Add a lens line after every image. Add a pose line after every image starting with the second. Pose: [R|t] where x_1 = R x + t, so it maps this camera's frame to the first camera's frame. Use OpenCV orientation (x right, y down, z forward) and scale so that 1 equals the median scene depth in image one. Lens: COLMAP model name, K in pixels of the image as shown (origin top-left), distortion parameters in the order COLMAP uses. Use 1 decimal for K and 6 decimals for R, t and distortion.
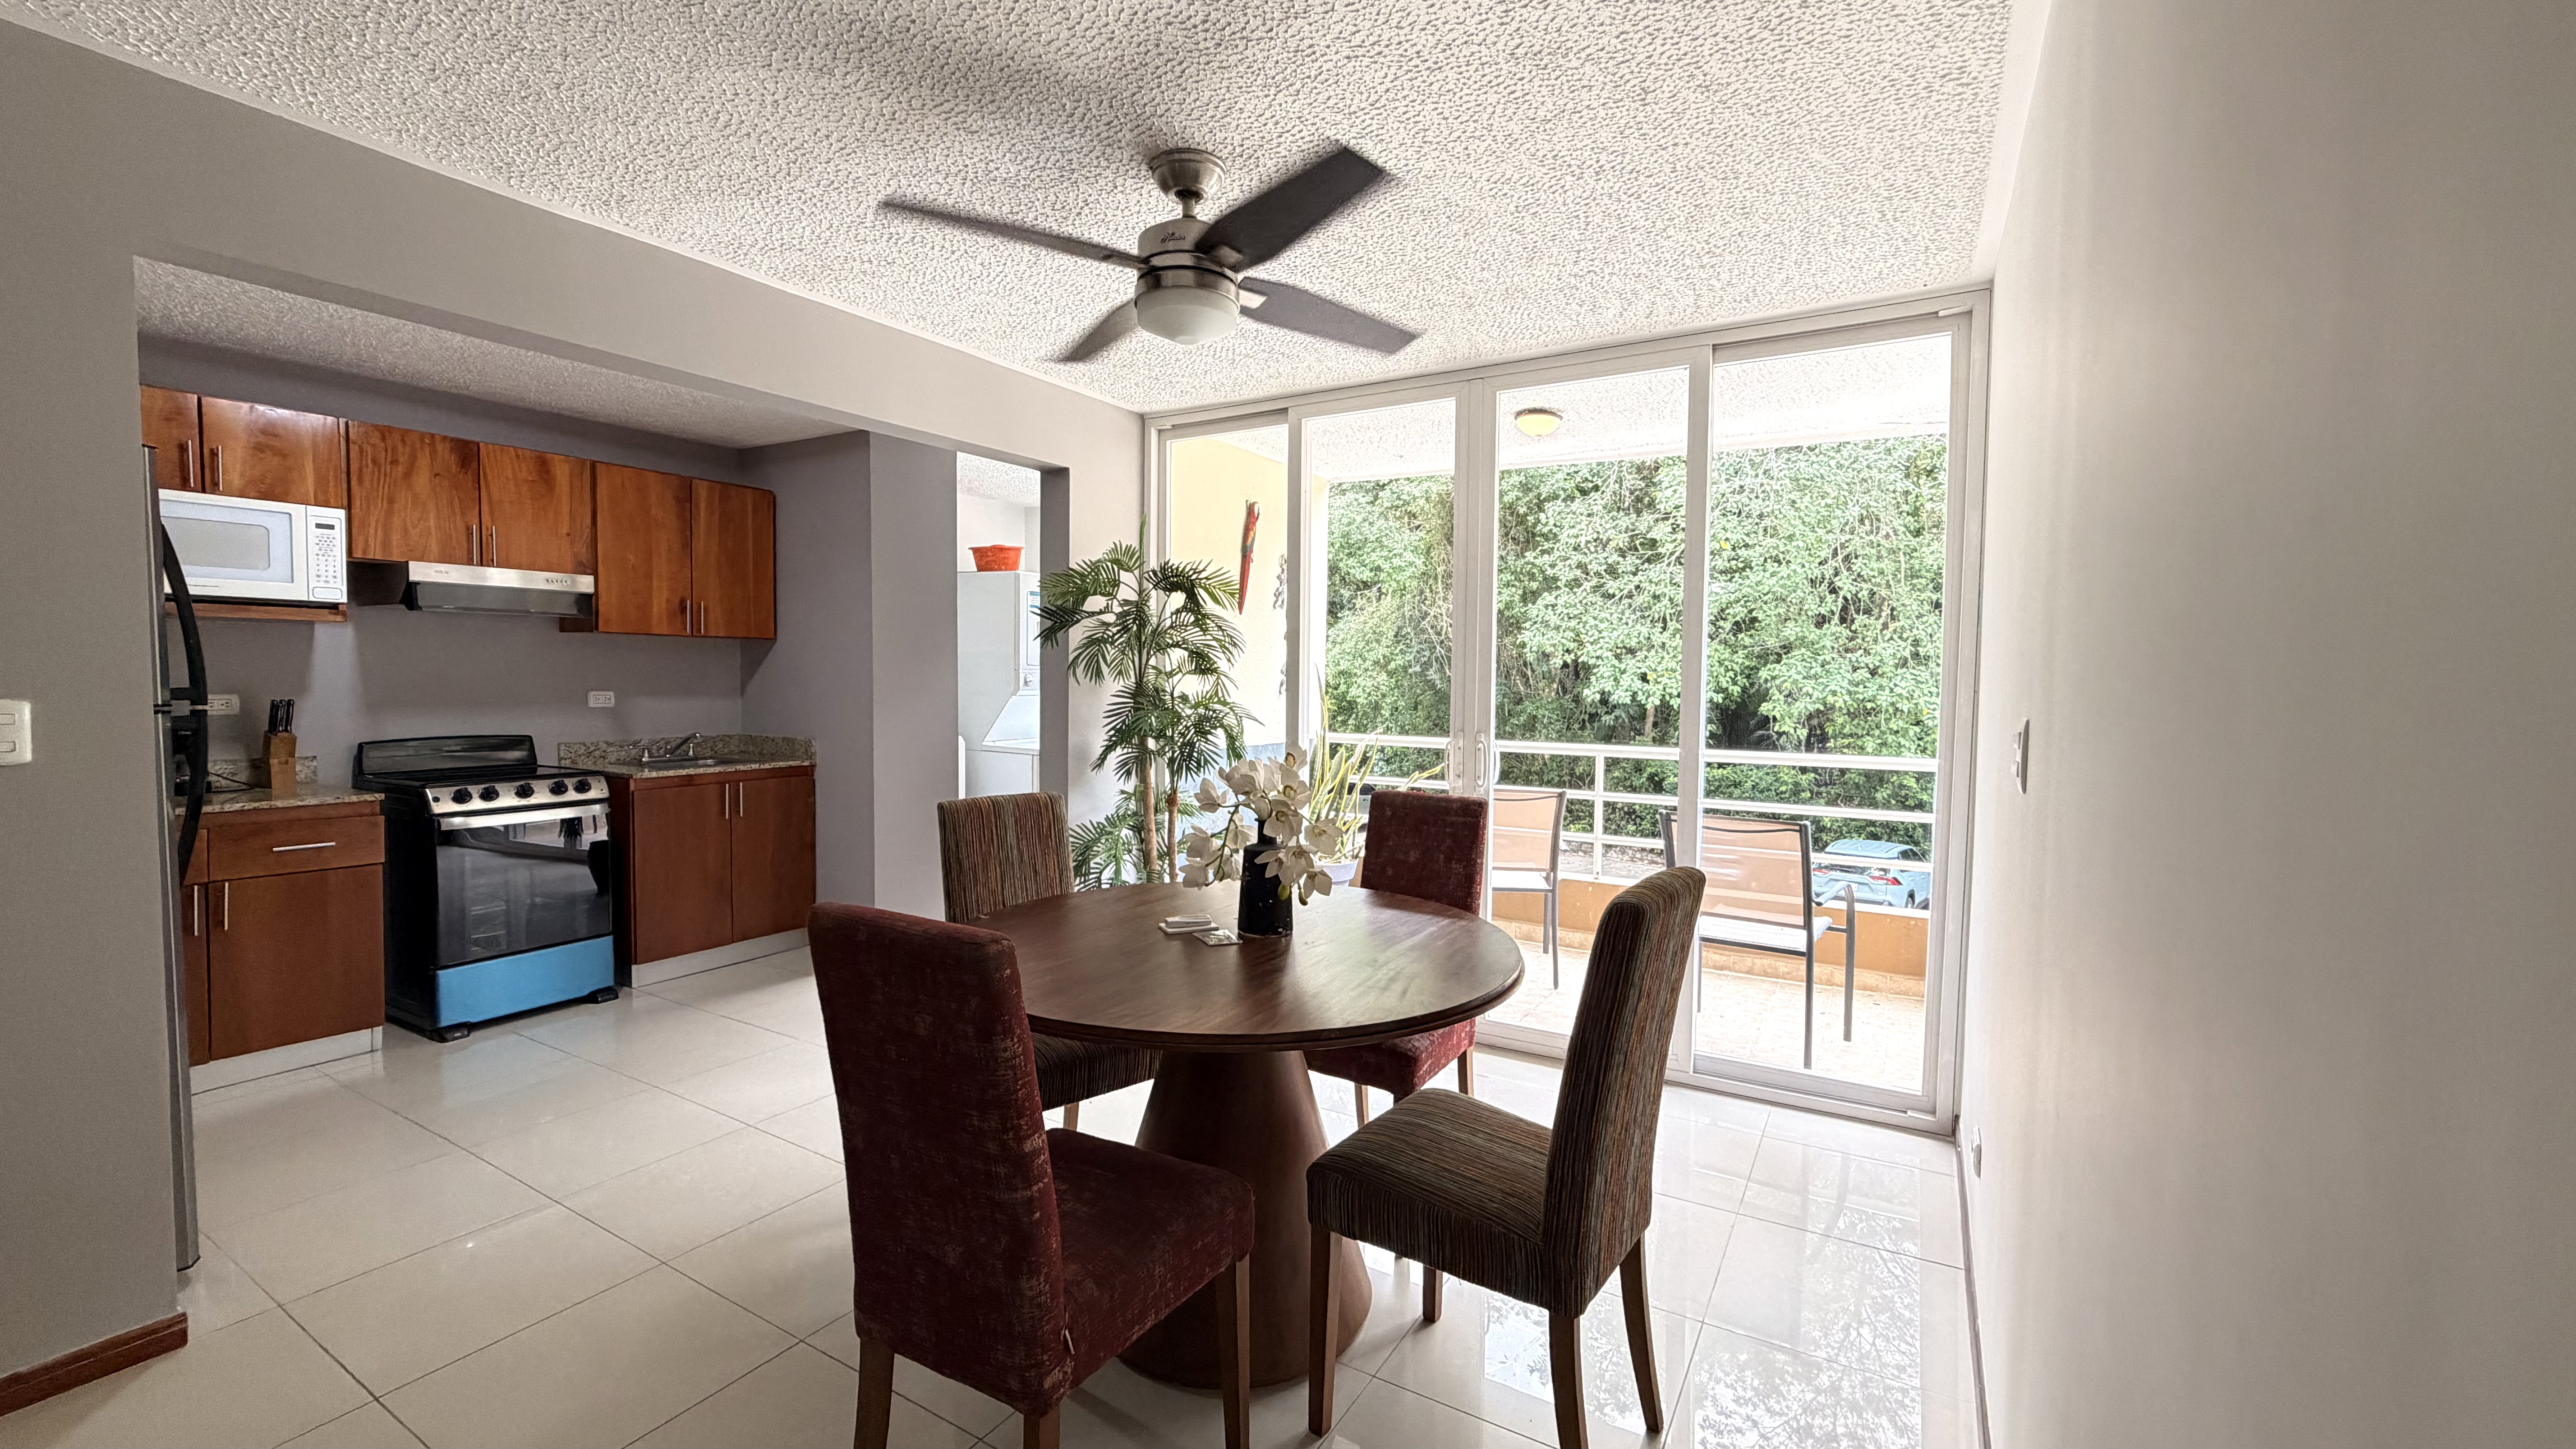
lens RADIAL K [[1028.7, 0, 1281.5], [0, 1028.7, 726.6], [0, 0, 1]] dist [0.000507, 0.000072]
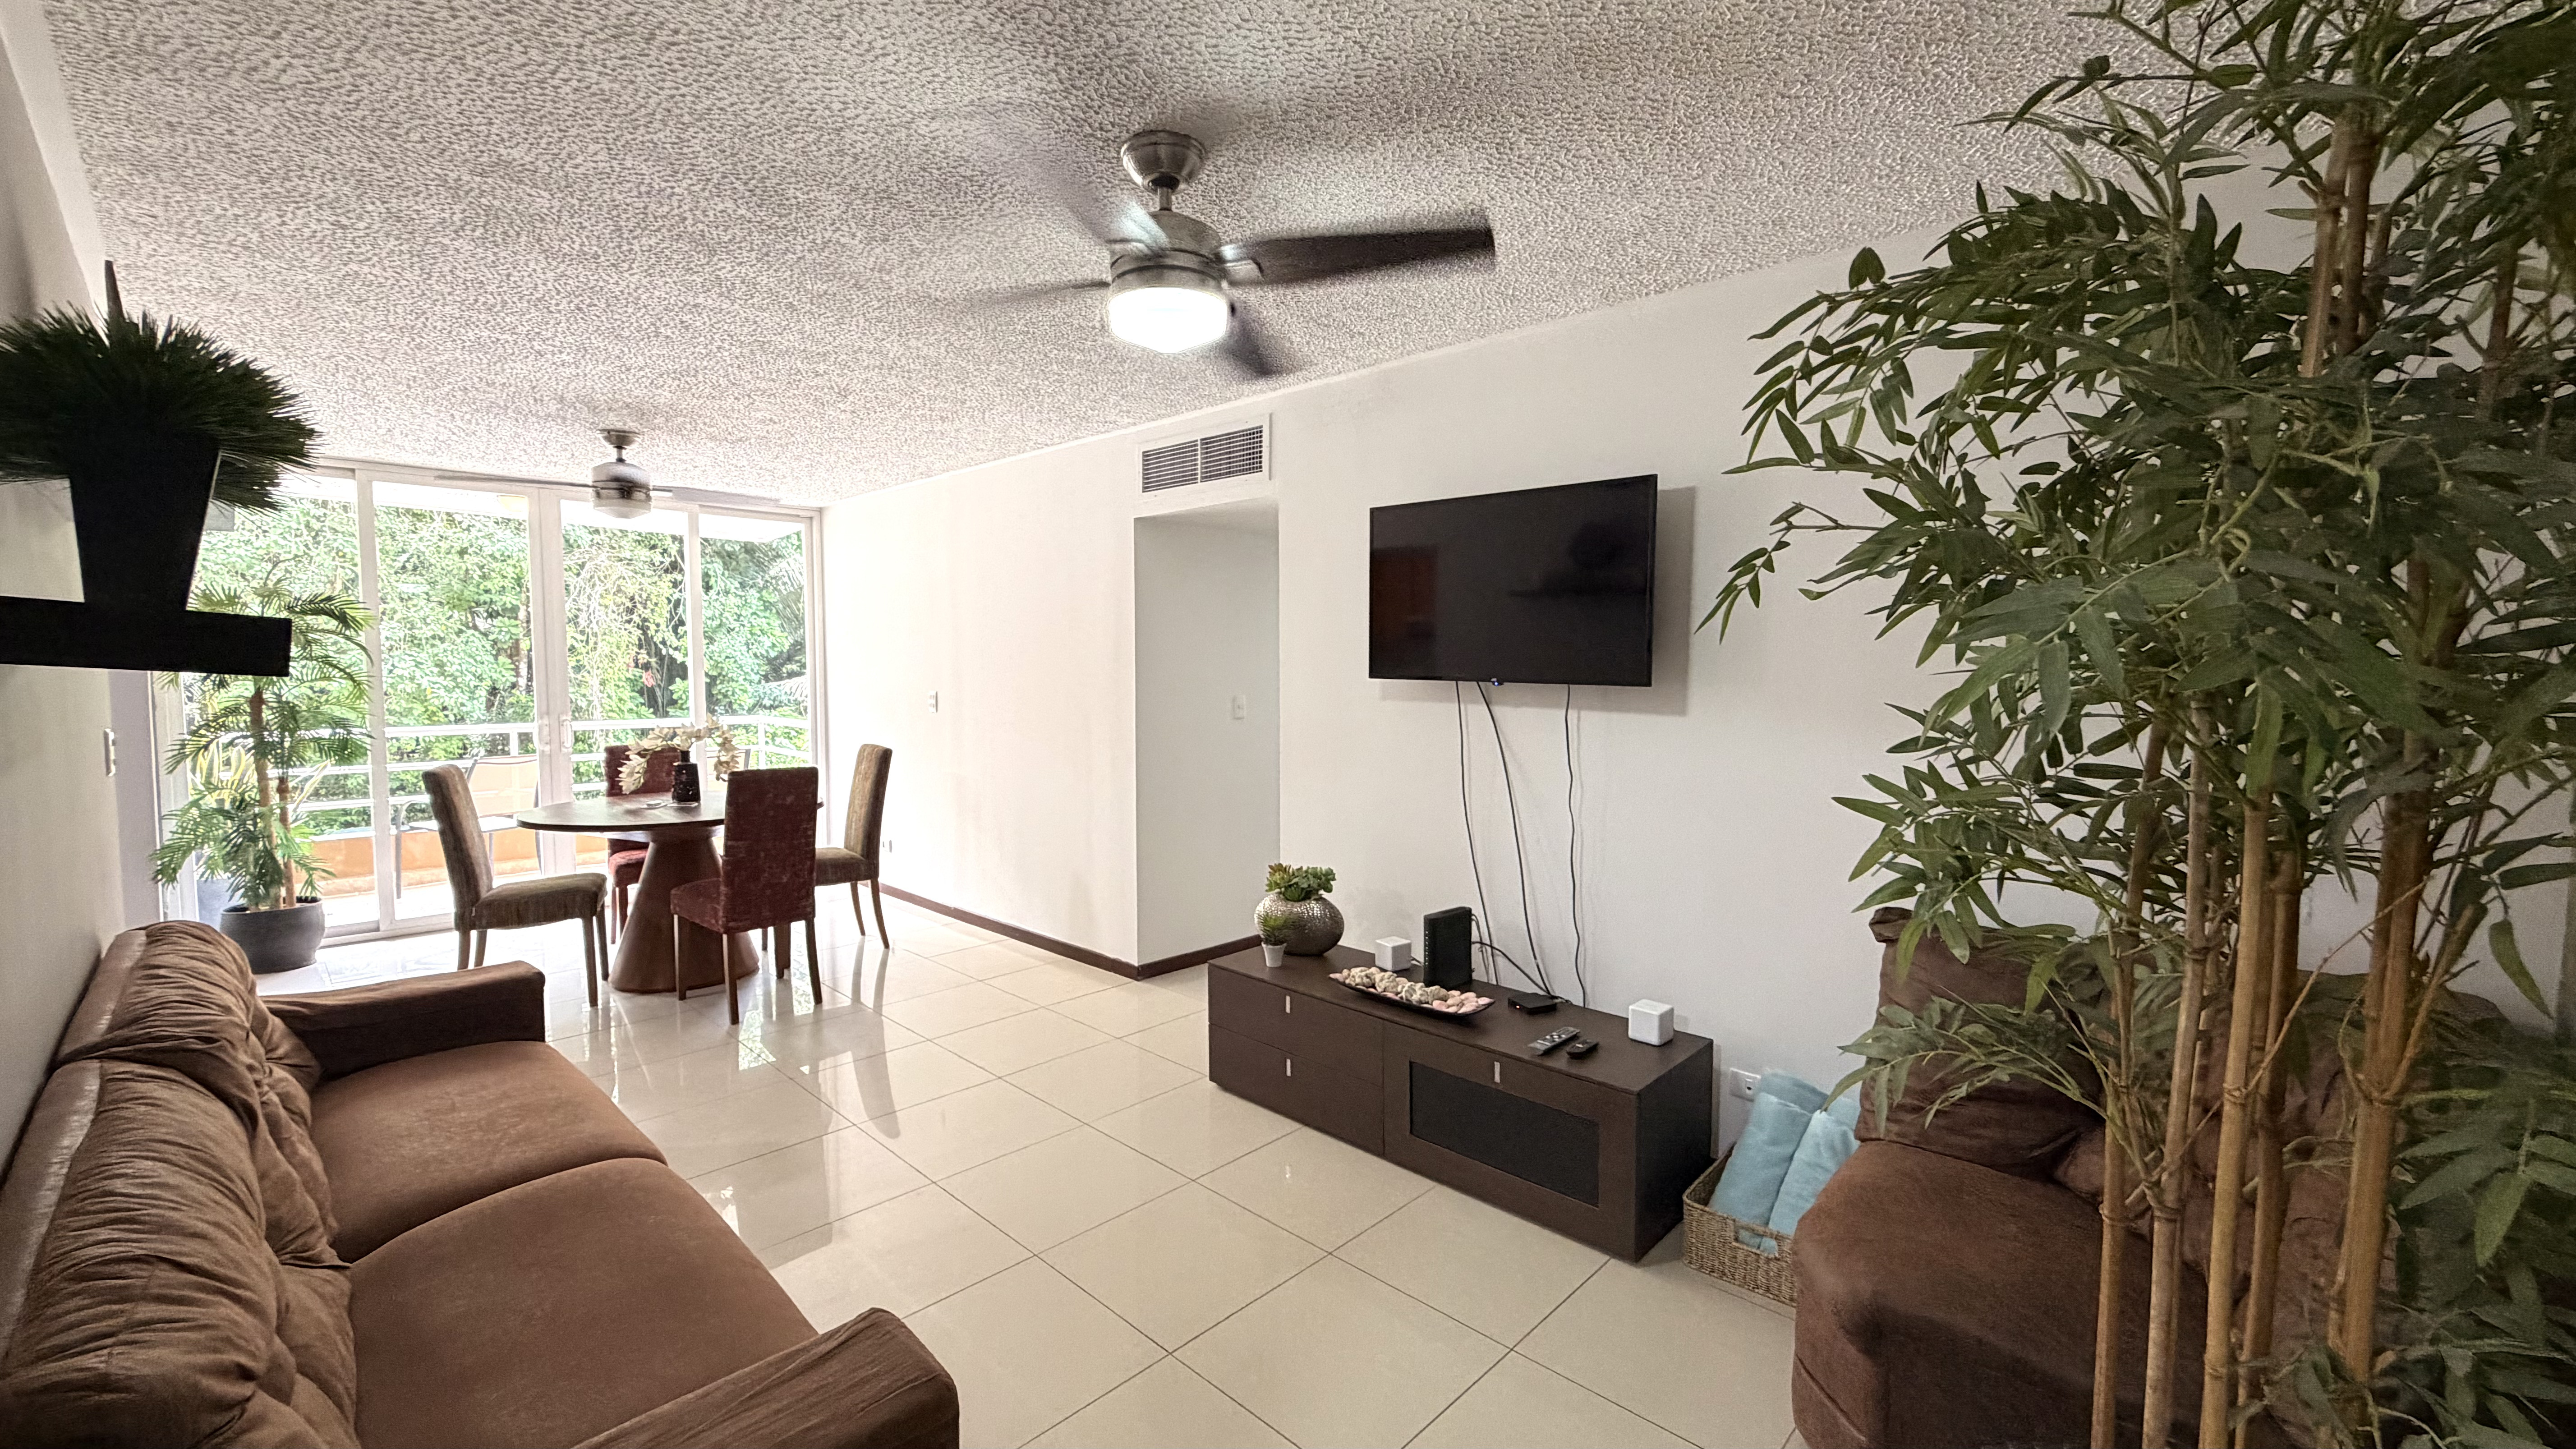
lens RADIAL K [[1028.7, 0, 1279.1], [0, 1028.7, 728.8], [0, 0, 1]] dist [0.000507, 0.000072]
pose [[0.227348, -0.070909, 0.971228, -0.871324], [0.044938, 0.997047, 0.062275, -0.014305], [-0.972776, 0.029487, 0.229863, -0.377435]]
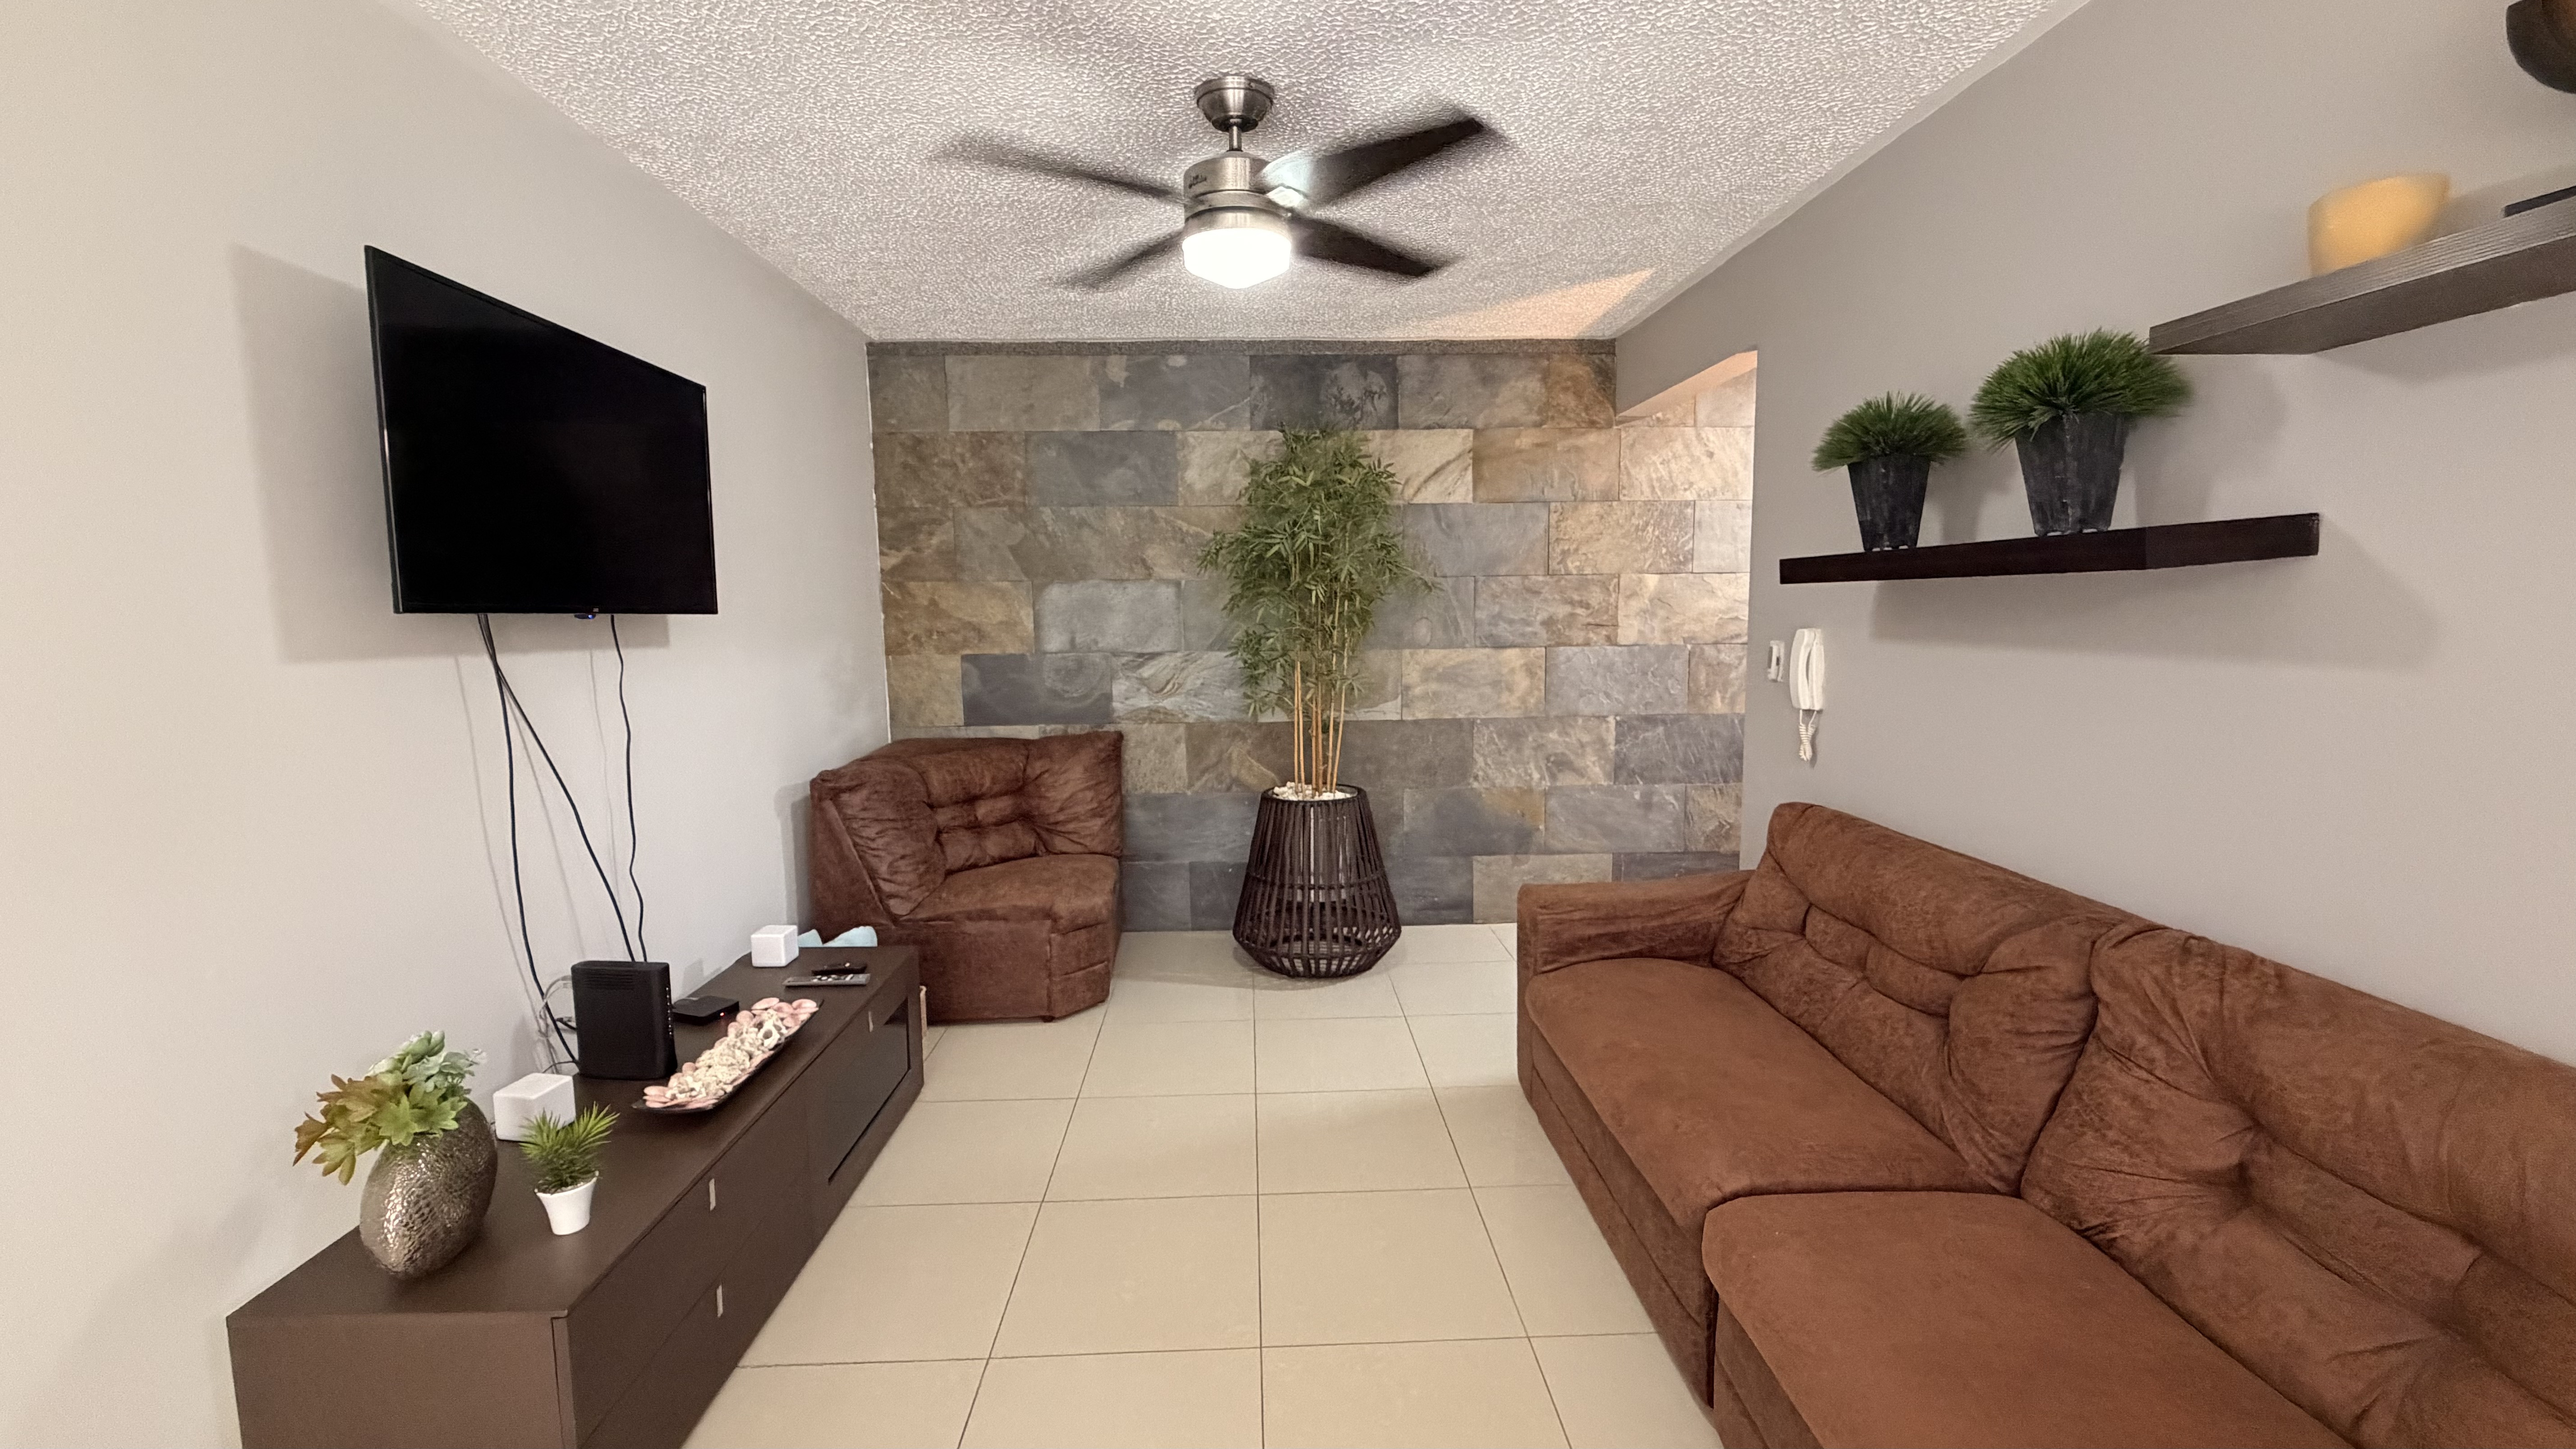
lens RADIAL K [[1028.7, 0, 1283.7], [0, 1028.7, 723.9], [0, 0, 1]] dist [0.000507, 0.000072]
pose [[-0.832398, 0.064096, -0.550459, -0.201706], [-0.022964, 0.988446, 0.149822, -0.027152], [0.553702, 0.137352, -0.821309, 0.243169]]
